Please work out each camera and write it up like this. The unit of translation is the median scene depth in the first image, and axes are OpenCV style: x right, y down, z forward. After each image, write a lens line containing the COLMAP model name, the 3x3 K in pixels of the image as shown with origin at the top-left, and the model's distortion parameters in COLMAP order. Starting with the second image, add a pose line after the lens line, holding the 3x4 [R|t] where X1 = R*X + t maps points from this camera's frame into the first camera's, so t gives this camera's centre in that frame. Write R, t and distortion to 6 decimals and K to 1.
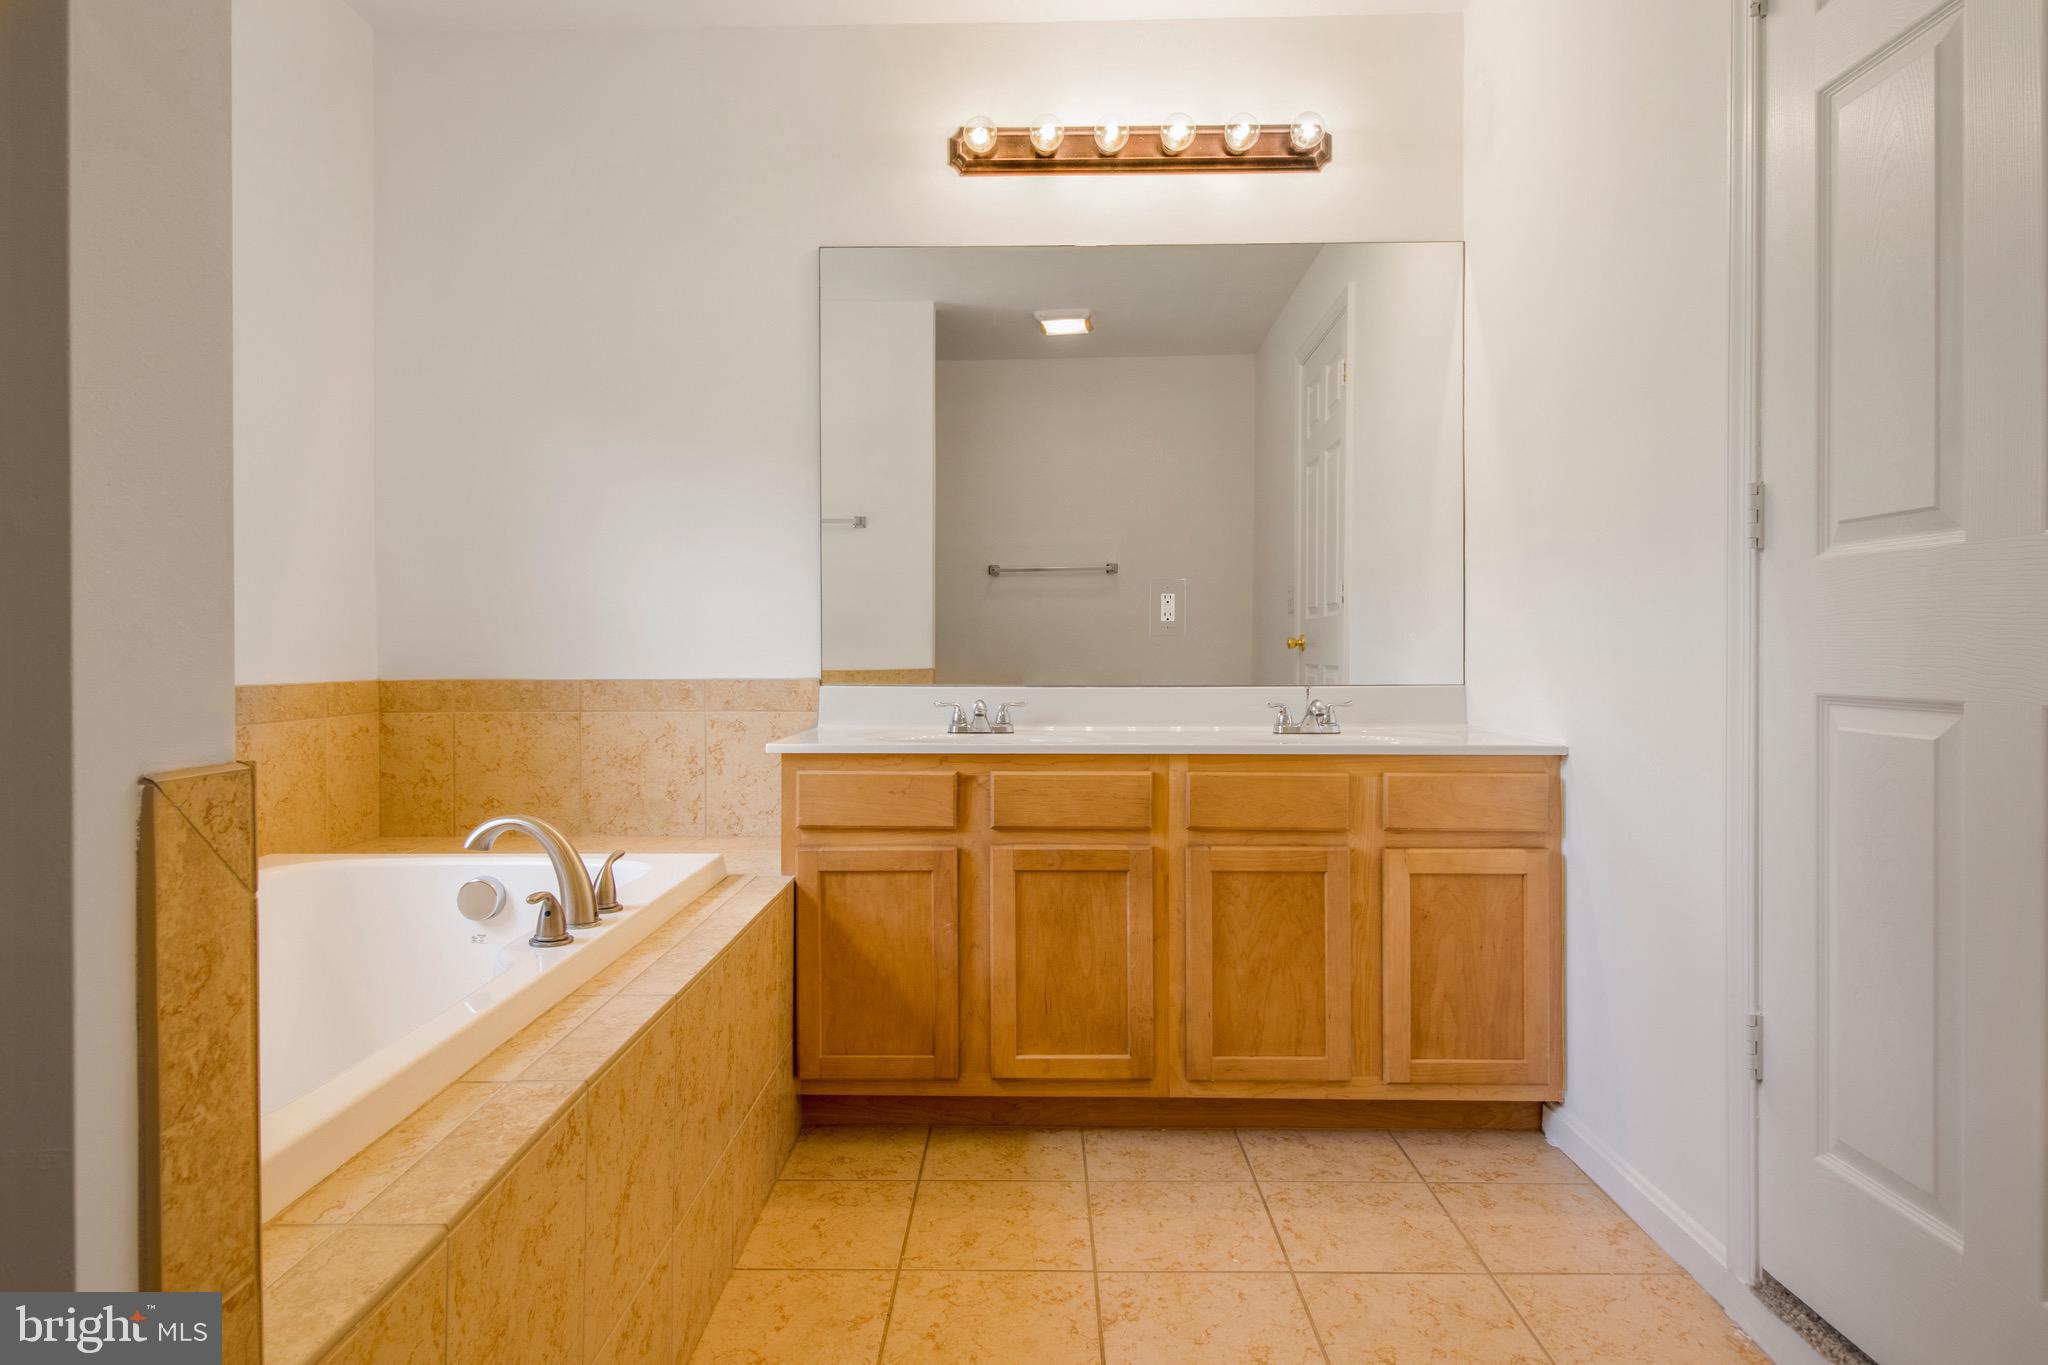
lens RADIAL K [[1179.9, 0, 1022.4], [0, 1179.9, 676.9], [0, 0, 1]] dist [-0.007086, -0.000607]
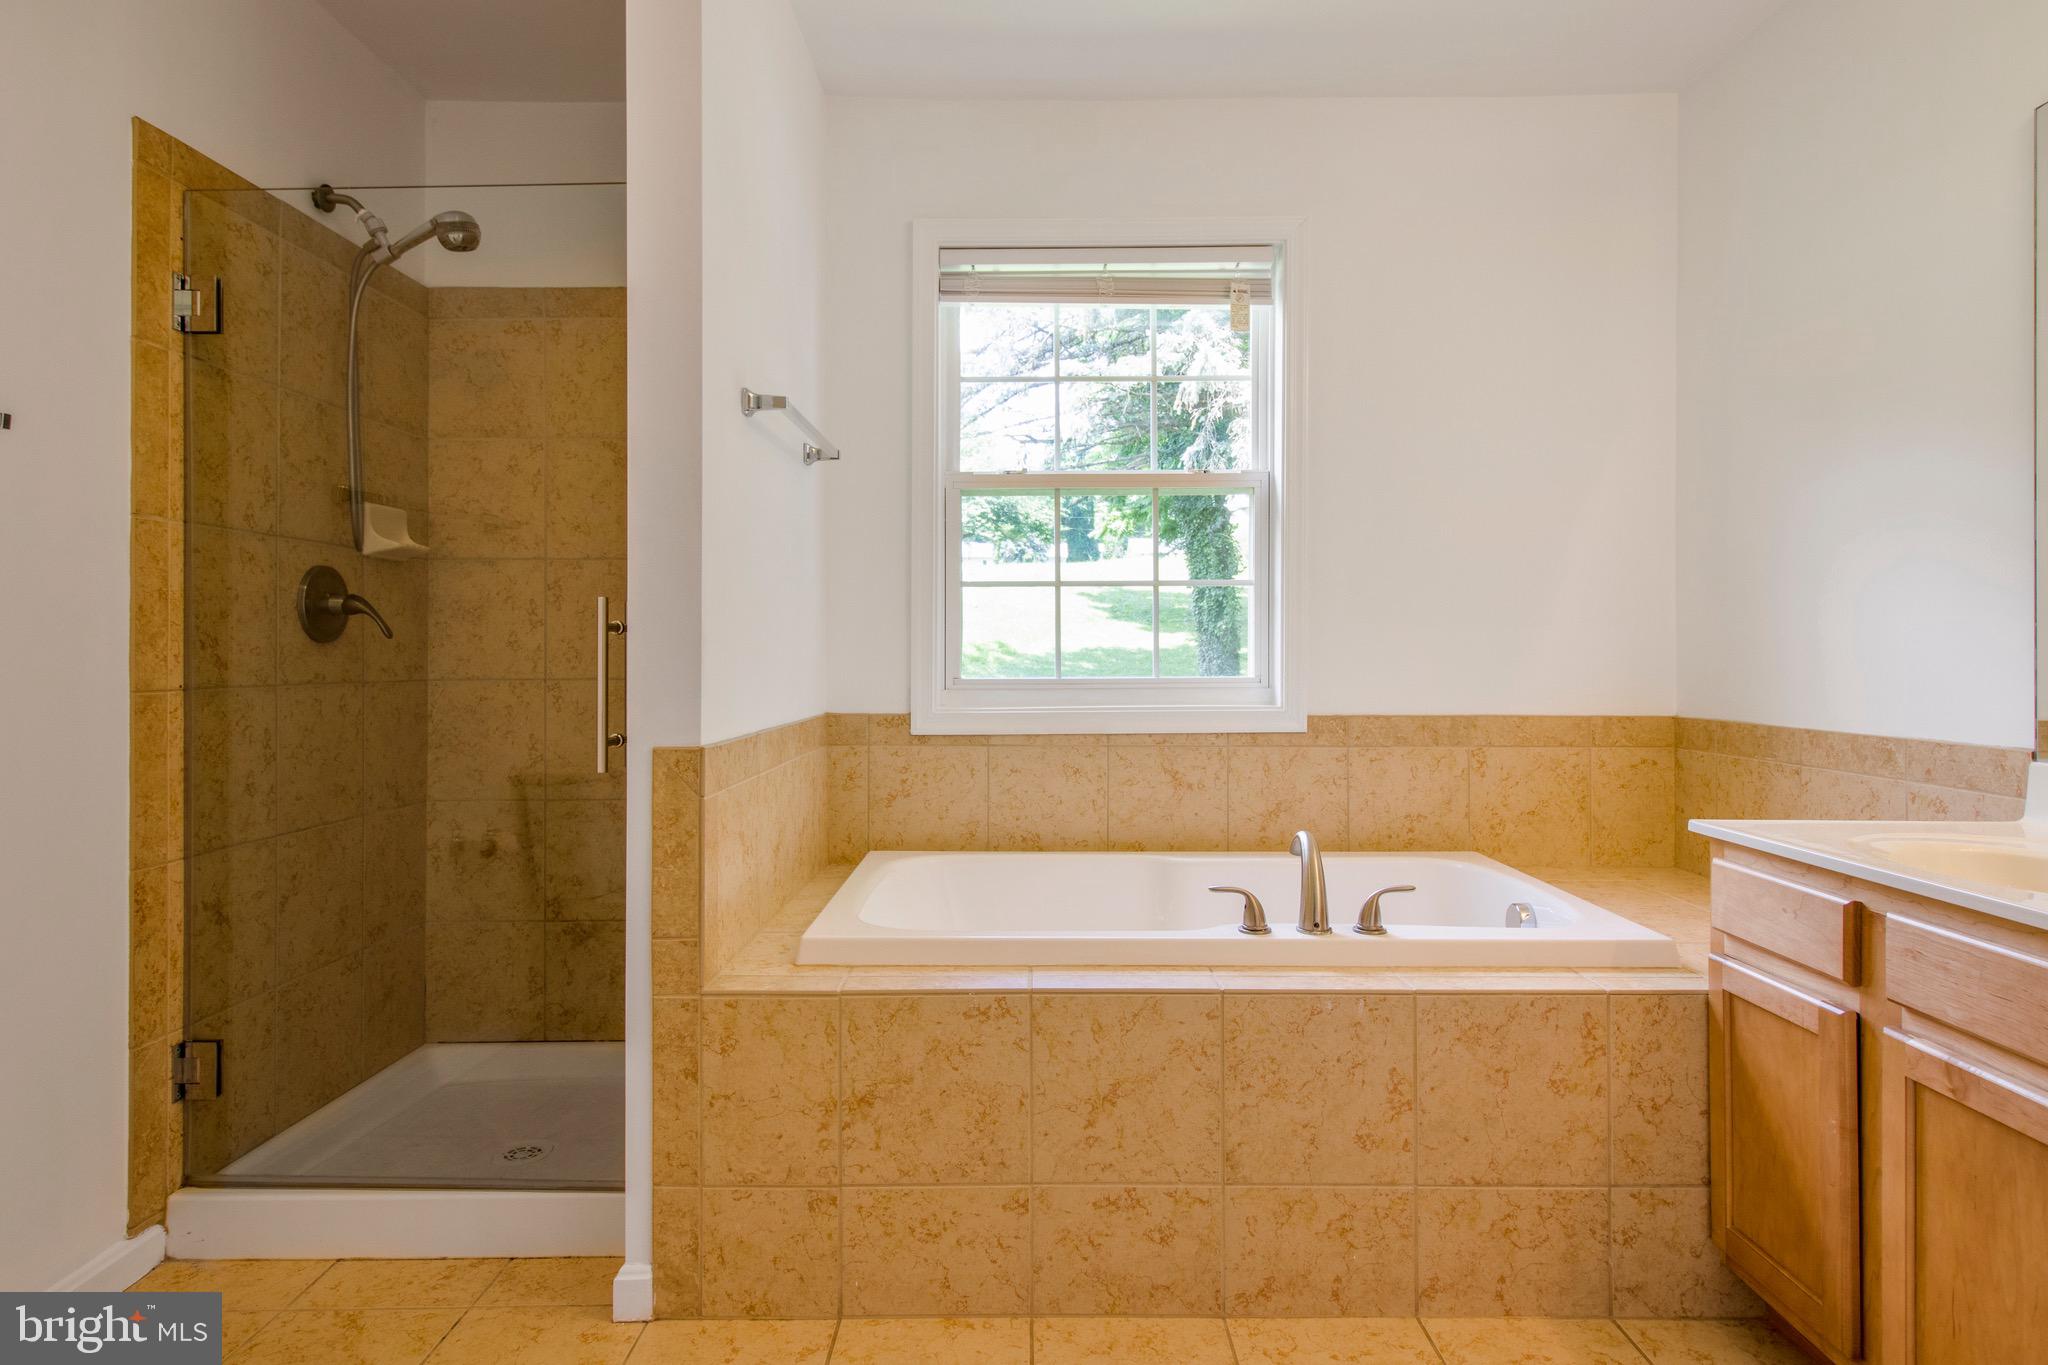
lens RADIAL K [[1179.9, 0, 1024.2], [0, 1179.9, 665.0], [0, 0, 1]] dist [-0.007086, -0.000607]
pose [[0.003629, 0.011614, -0.999926, 0.505427], [-0.026012, 0.999595, 0.011516, -0.040786], [0.999655, 0.025968, 0.003930, 0.430717]]
